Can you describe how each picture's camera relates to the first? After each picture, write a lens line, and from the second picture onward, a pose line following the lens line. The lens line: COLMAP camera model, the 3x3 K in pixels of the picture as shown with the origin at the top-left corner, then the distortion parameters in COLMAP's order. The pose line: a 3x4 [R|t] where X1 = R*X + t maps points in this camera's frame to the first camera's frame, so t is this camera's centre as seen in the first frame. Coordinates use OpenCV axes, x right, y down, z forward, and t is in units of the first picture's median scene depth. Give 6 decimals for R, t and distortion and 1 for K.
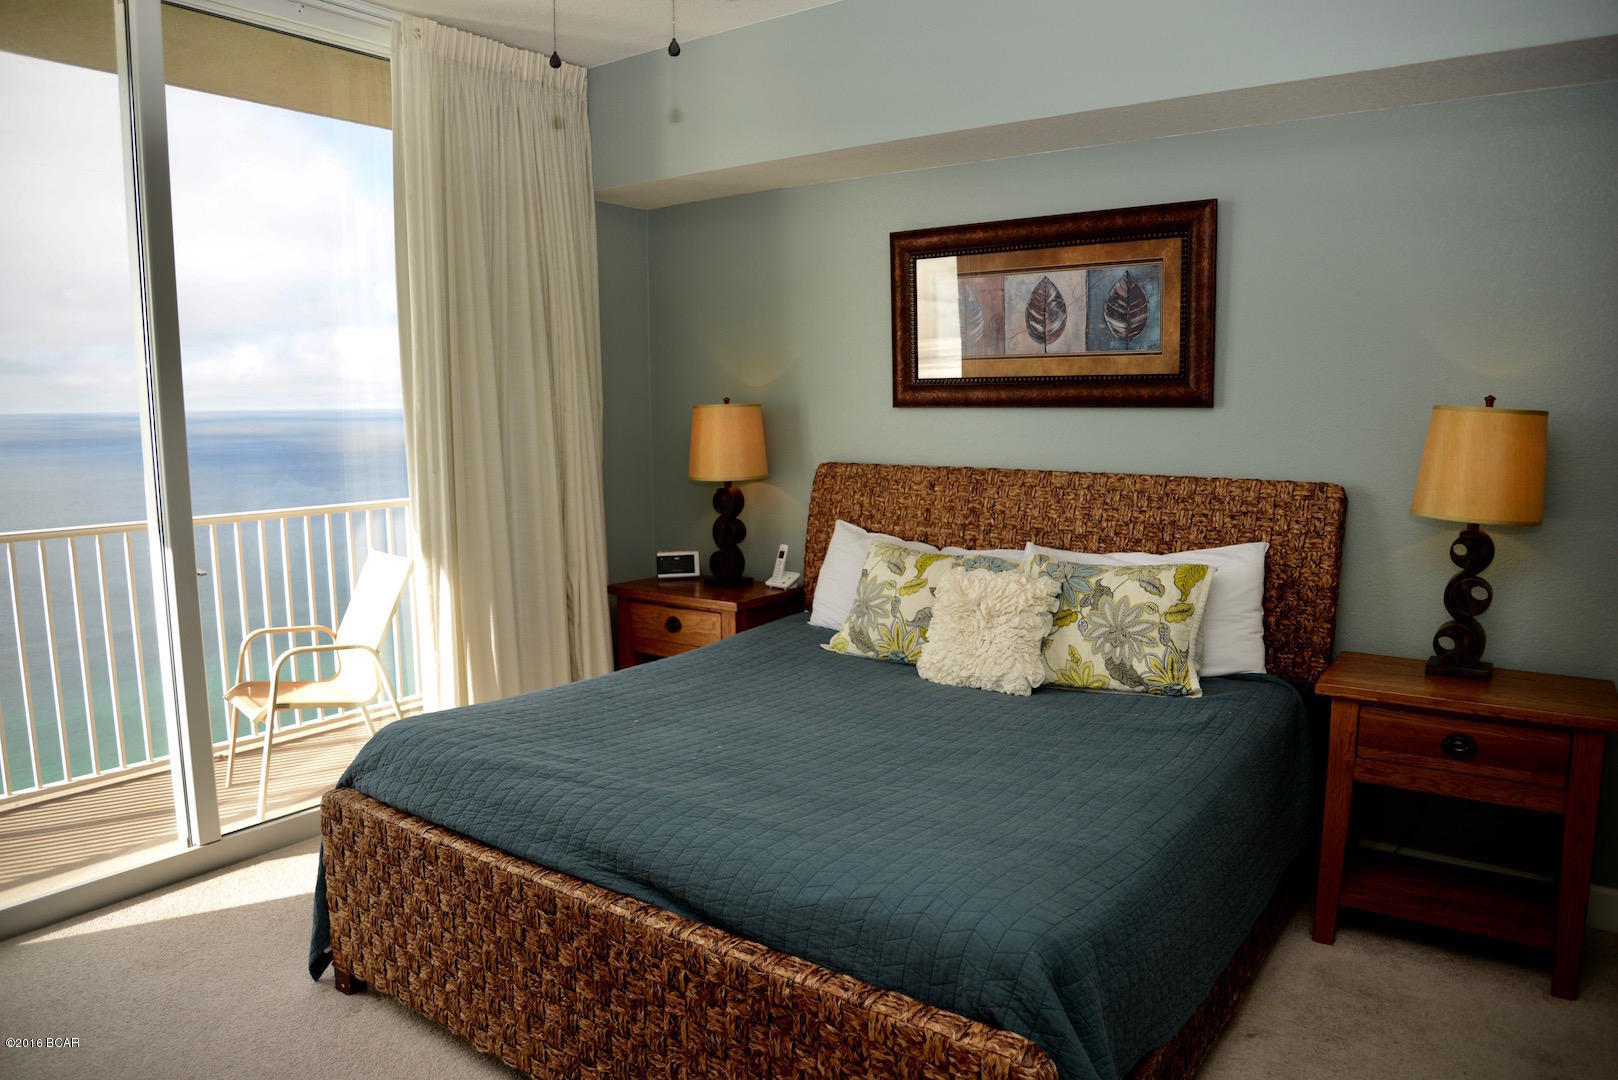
lens RADIAL K [[1147.0, 0, 806.5], [0, 1147.0, 566.1], [0, 0, 1]] dist [-0.146532, 0.230154]
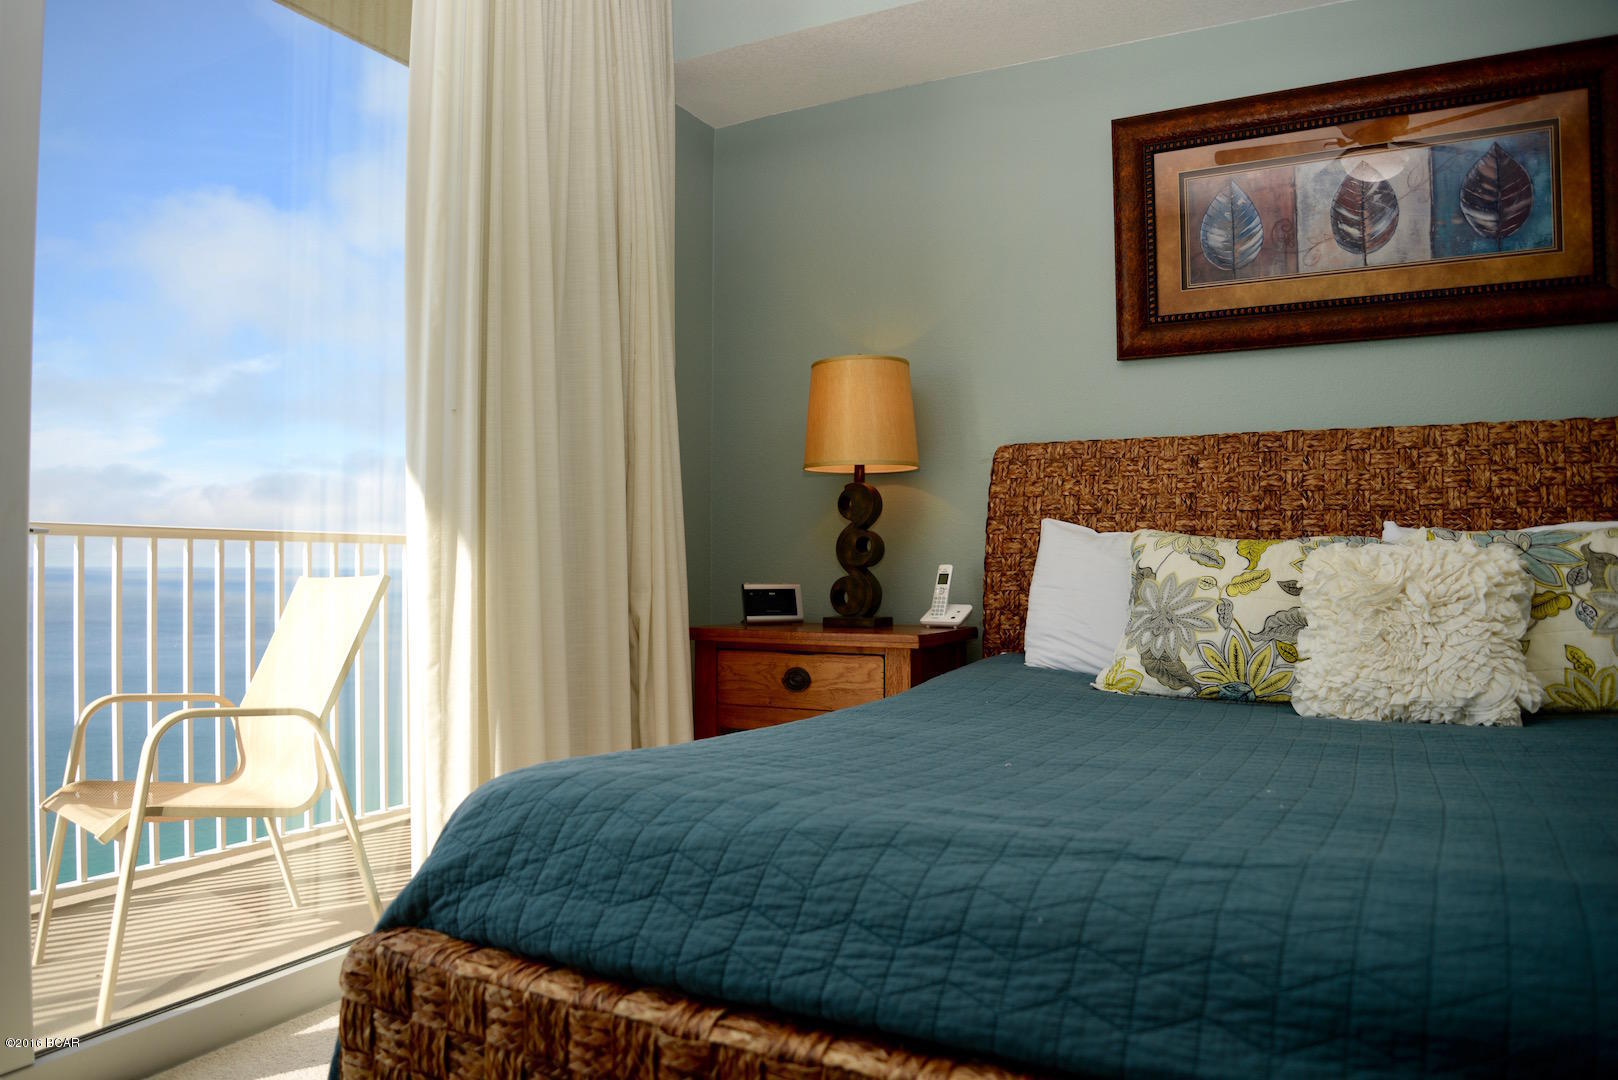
lens RADIAL K [[1125.4, 0, 803.6], [0, 1125.4, 548.9], [0, 0, 1]] dist [-0.084207, 0.040699]
pose [[0.986567, 0.010654, 0.163010, -0.249161], [0.017183, 0.985567, -0.168409, 0.097903], [-0.162451, 0.168947, 0.972145, 0.418743]]
